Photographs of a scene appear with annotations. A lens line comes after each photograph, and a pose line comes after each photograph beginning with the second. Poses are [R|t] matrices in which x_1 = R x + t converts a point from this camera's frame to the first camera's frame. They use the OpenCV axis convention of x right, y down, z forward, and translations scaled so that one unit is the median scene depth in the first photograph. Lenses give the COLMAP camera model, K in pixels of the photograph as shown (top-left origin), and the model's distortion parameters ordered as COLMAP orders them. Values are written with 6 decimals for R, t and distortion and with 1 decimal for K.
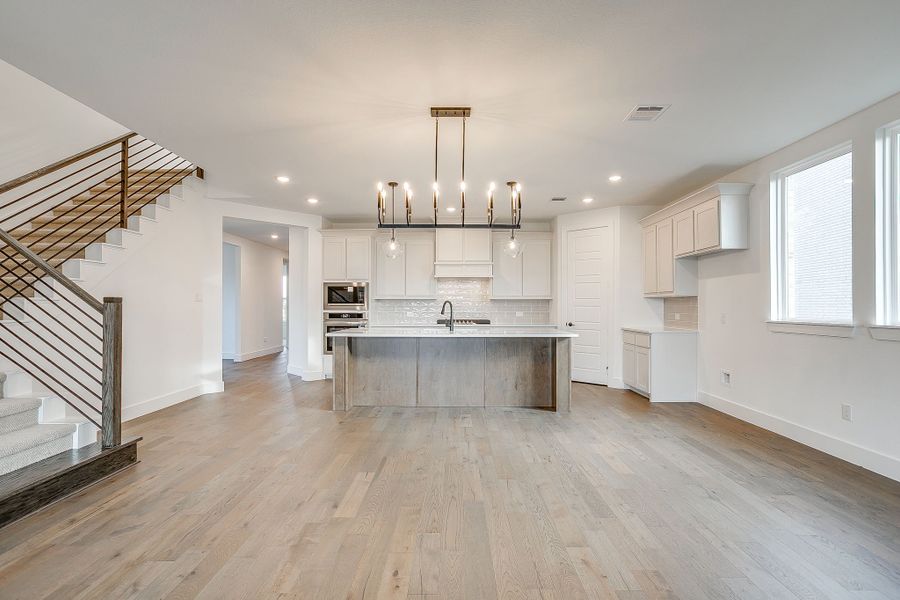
lens RADIAL K [[435.9, 0, 454.4], [0, 435.9, 301.7], [0, 0, 1]] dist [-0.031909, 0.014706]
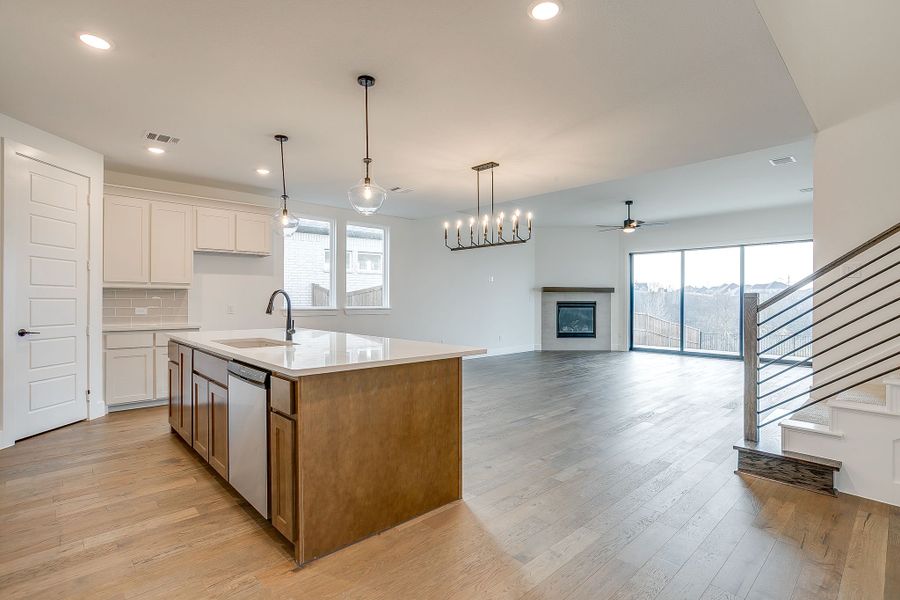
lens RADIAL K [[435.9, 0, 455.9], [0, 435.9, 302.2], [0, 0, 1]] dist [-0.031909, 0.014706]
pose [[-0.694490, -0.007800, 0.719460, -0.583546], [-0.013258, 0.999910, -0.001957, 0.011094], [-0.719380, -0.010898, -0.694531, 1.216427]]
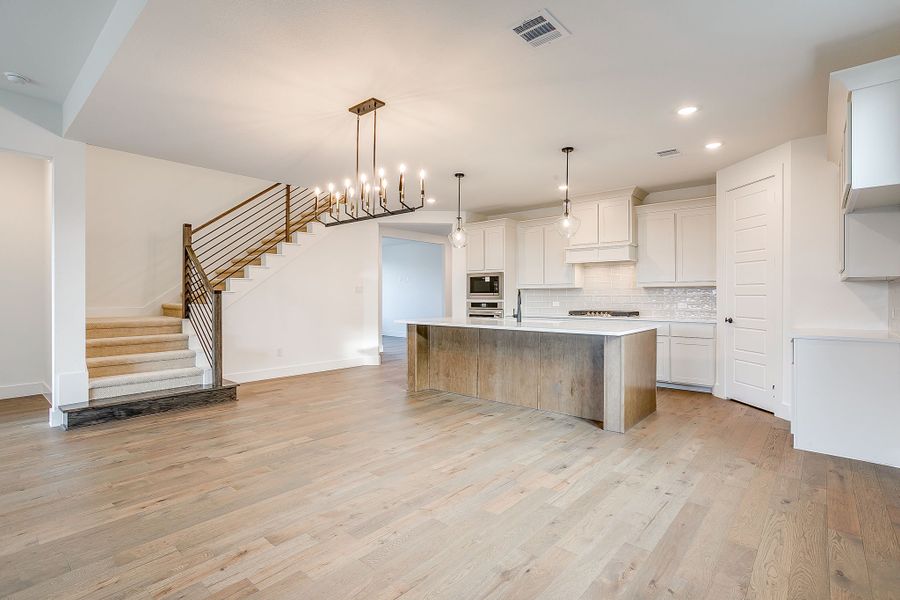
lens RADIAL K [[435.9, 0, 453.3], [0, 435.9, 293.8], [0, 0, 1]] dist [-0.031909, 0.014706]
pose [[0.756852, -0.004999, -0.653568, 0.474773], [0.008351, 0.999963, 0.002022, 0.003520], [0.653533, -0.006988, 0.756865, 0.206081]]
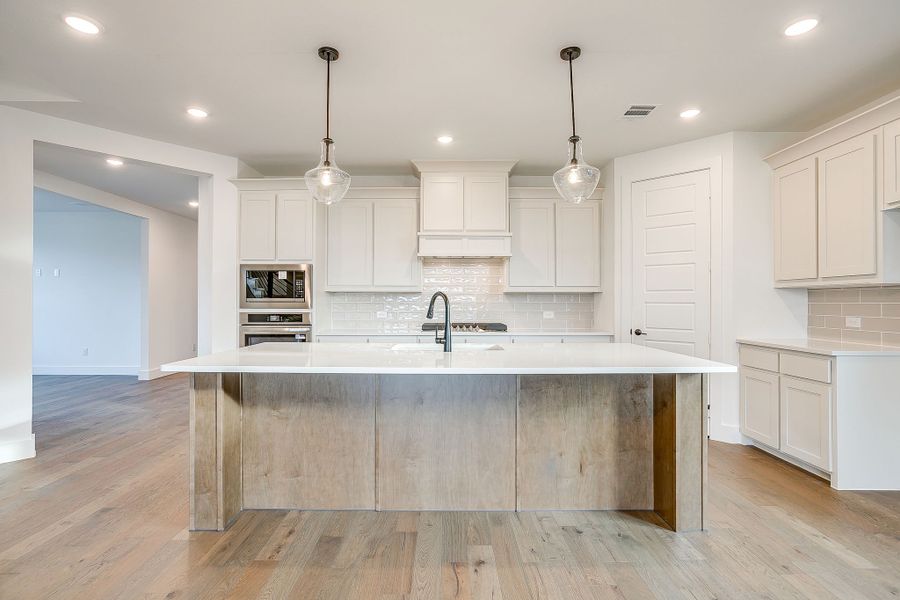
lens RADIAL K [[435.9, 0, 445.1], [0, 435.9, 298.9], [0, 0, 1]] dist [-0.031909, 0.014706]
pose [[1.000000, 0.000488, 0.000599, -0.009412], [-0.000490, 0.999995, 0.002964, 0.003909], [-0.000598, -0.002964, 0.999995, 0.478484]]
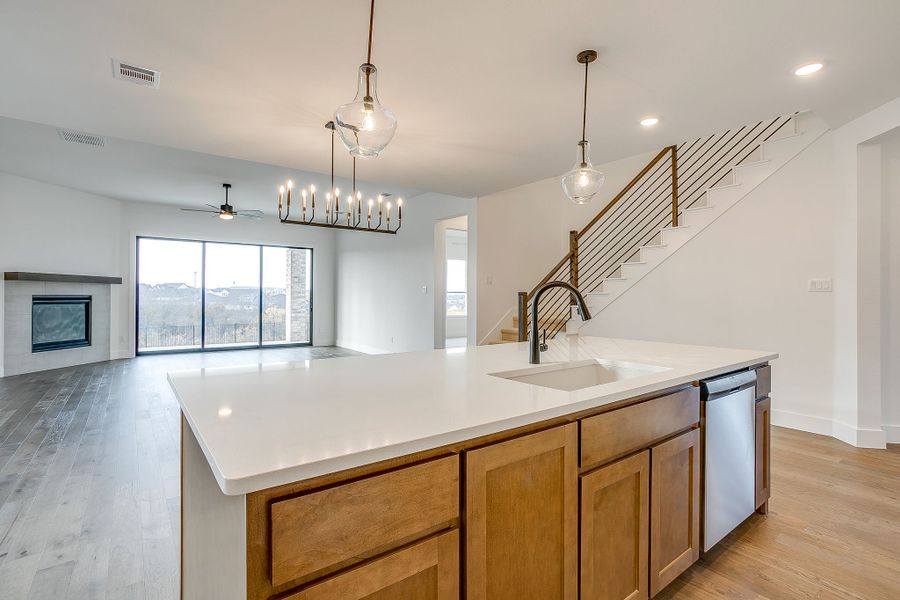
lens RADIAL K [[435.9, 0, 443.3], [0, 435.9, 292.6], [0, 0, 1]] dist [-0.031909, 0.014706]
pose [[-0.806978, -0.013068, -0.590437, 0.249883], [-0.001569, 0.999799, -0.019985, 0.012355], [0.590579, -0.015201, -0.806837, 1.219695]]
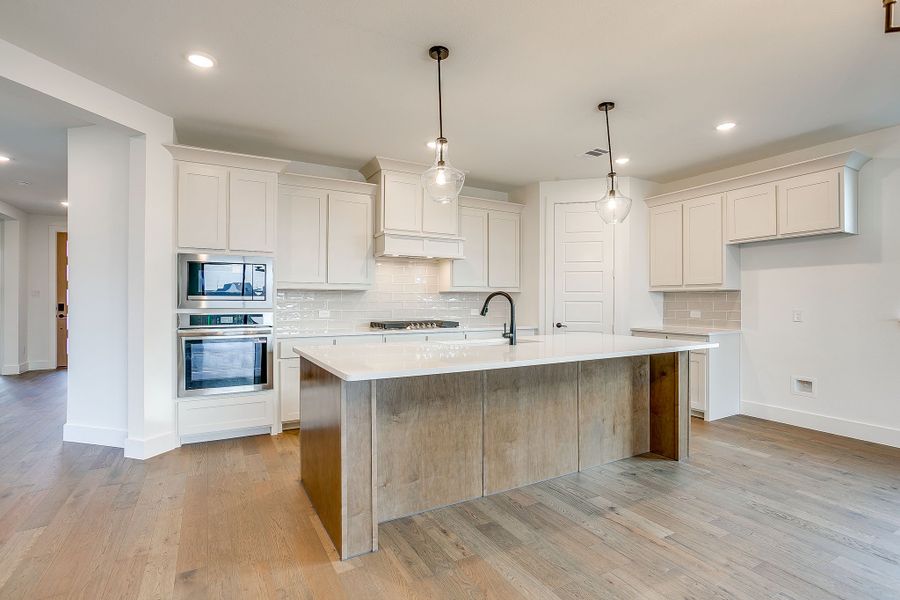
lens RADIAL K [[435.9, 0, 449.8], [0, 435.9, 301.7], [0, 0, 1]] dist [-0.031909, 0.014706]
pose [[0.869086, 0.000296, 0.494660, -0.346468], [-0.006409, 0.999923, 0.010662, 0.004452], [-0.494619, -0.012436, 0.869021, 0.530473]]
